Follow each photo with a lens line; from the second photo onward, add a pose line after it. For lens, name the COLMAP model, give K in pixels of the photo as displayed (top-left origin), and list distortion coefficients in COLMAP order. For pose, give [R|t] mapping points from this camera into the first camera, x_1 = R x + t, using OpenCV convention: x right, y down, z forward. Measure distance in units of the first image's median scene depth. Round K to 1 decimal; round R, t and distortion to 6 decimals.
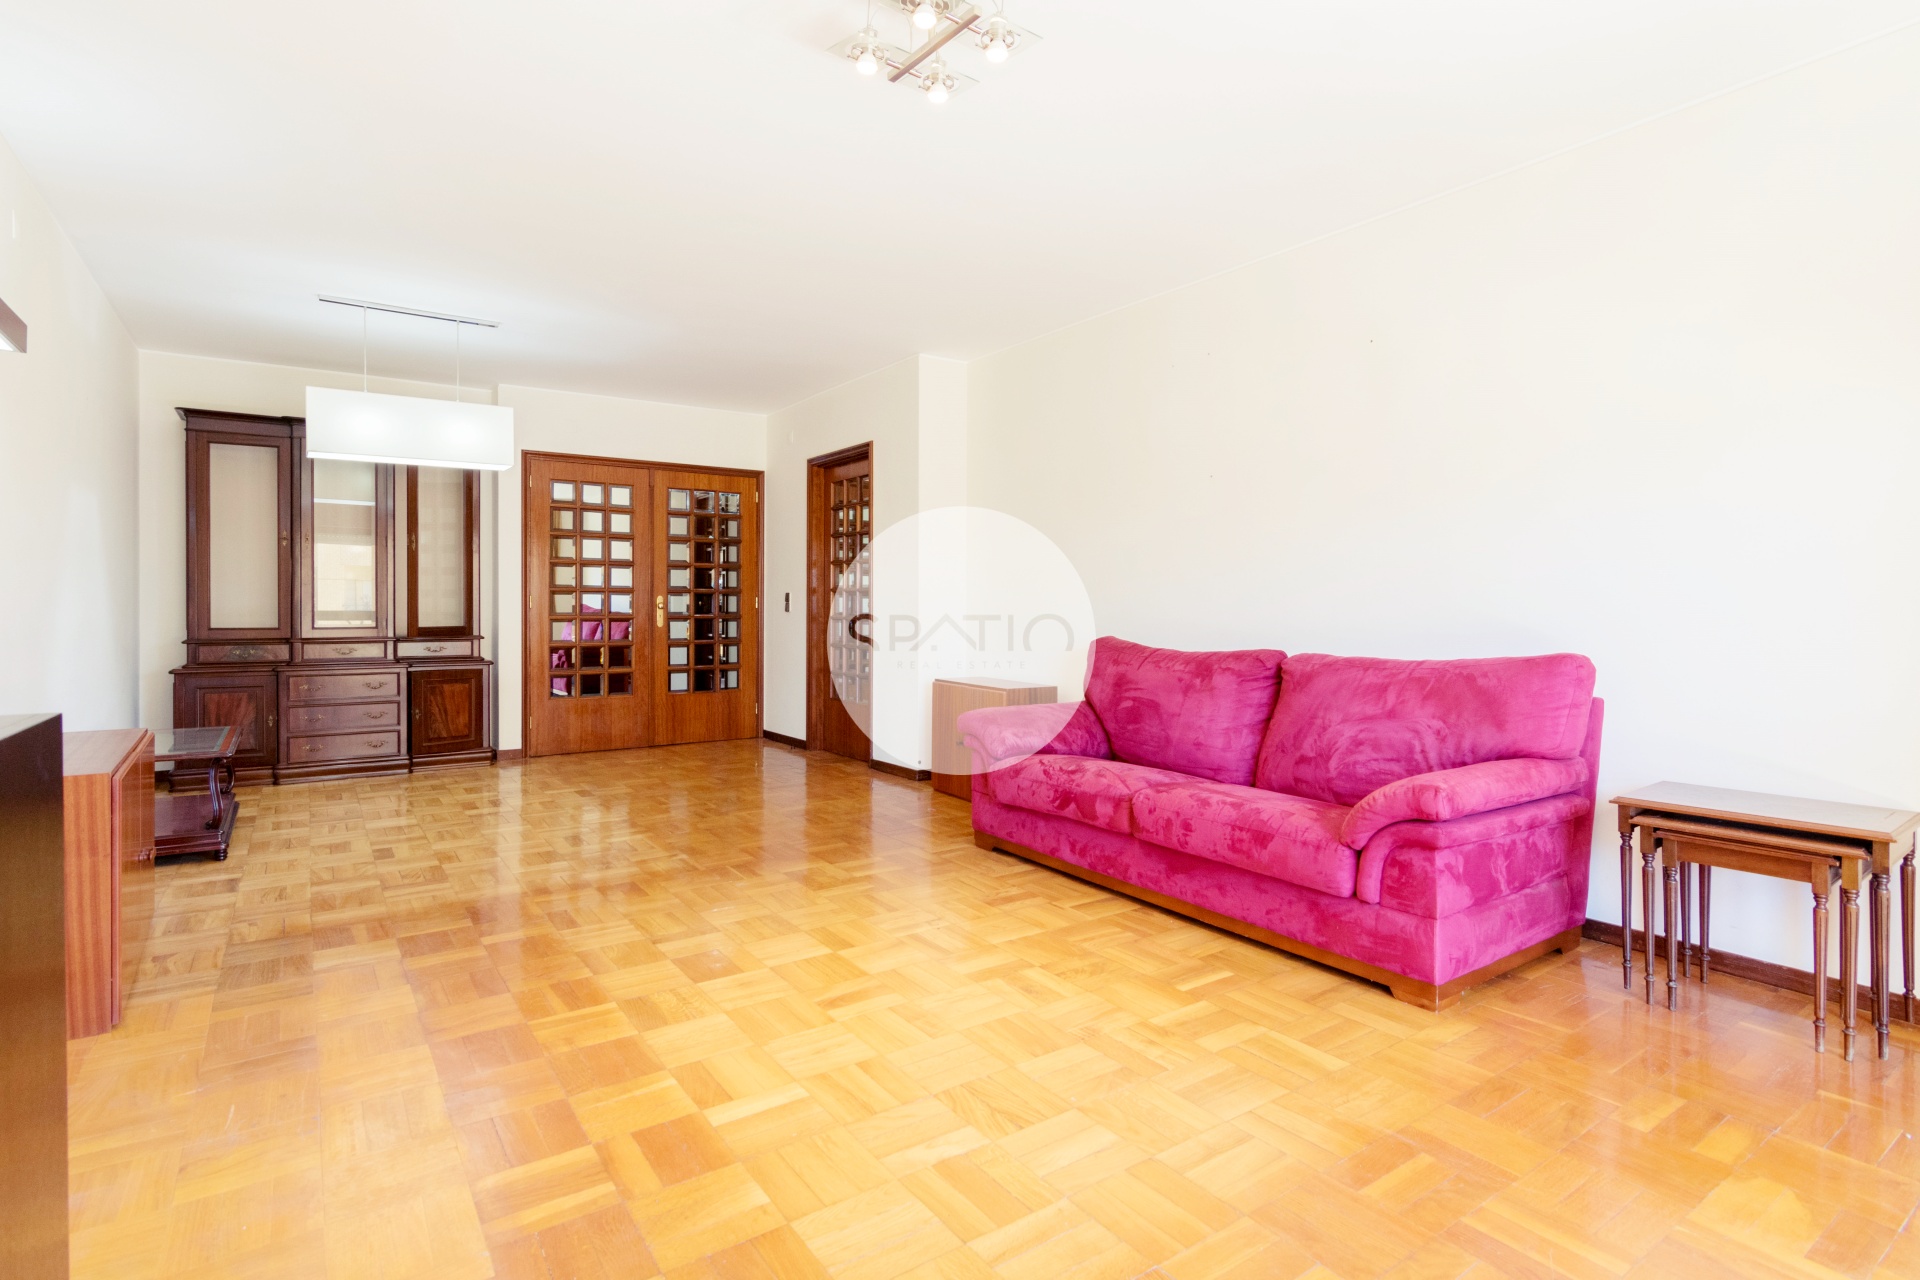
lens RADIAL K [[940.5, 0, 971.7], [0, 940.5, 619.7], [0, 0, 1]] dist [-0.011157, 0.003423]
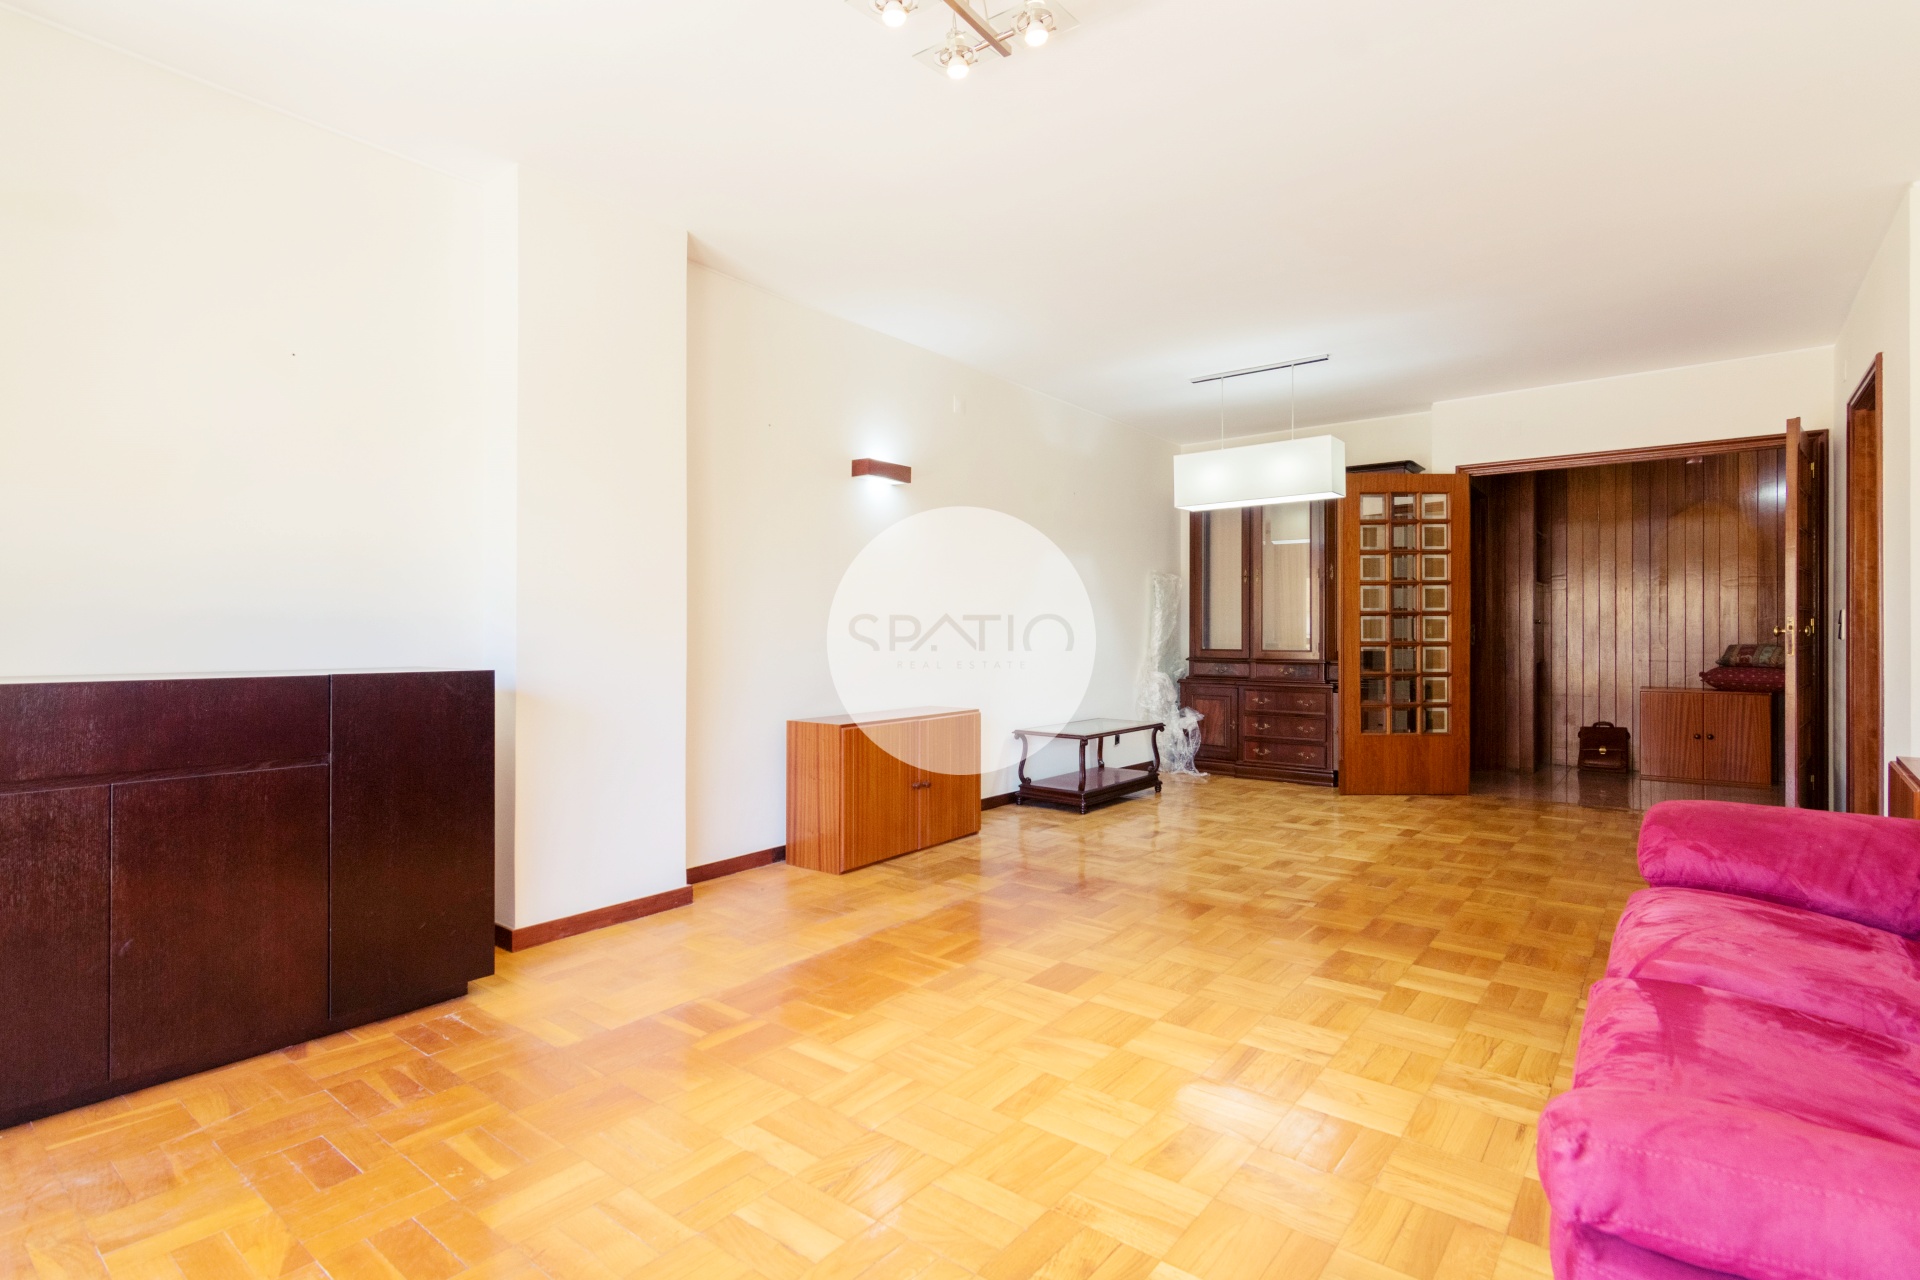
lens RADIAL K [[940.5, 0, 967.7], [0, 940.5, 638.2], [0, 0, 1]] dist [-0.011157, 0.003423]
pose [[0.288050, 0.005060, -0.957602, 0.604430], [-0.016076, 0.999871, 0.000448, -0.002018], [0.957480, 0.015266, 0.288094, 0.535041]]
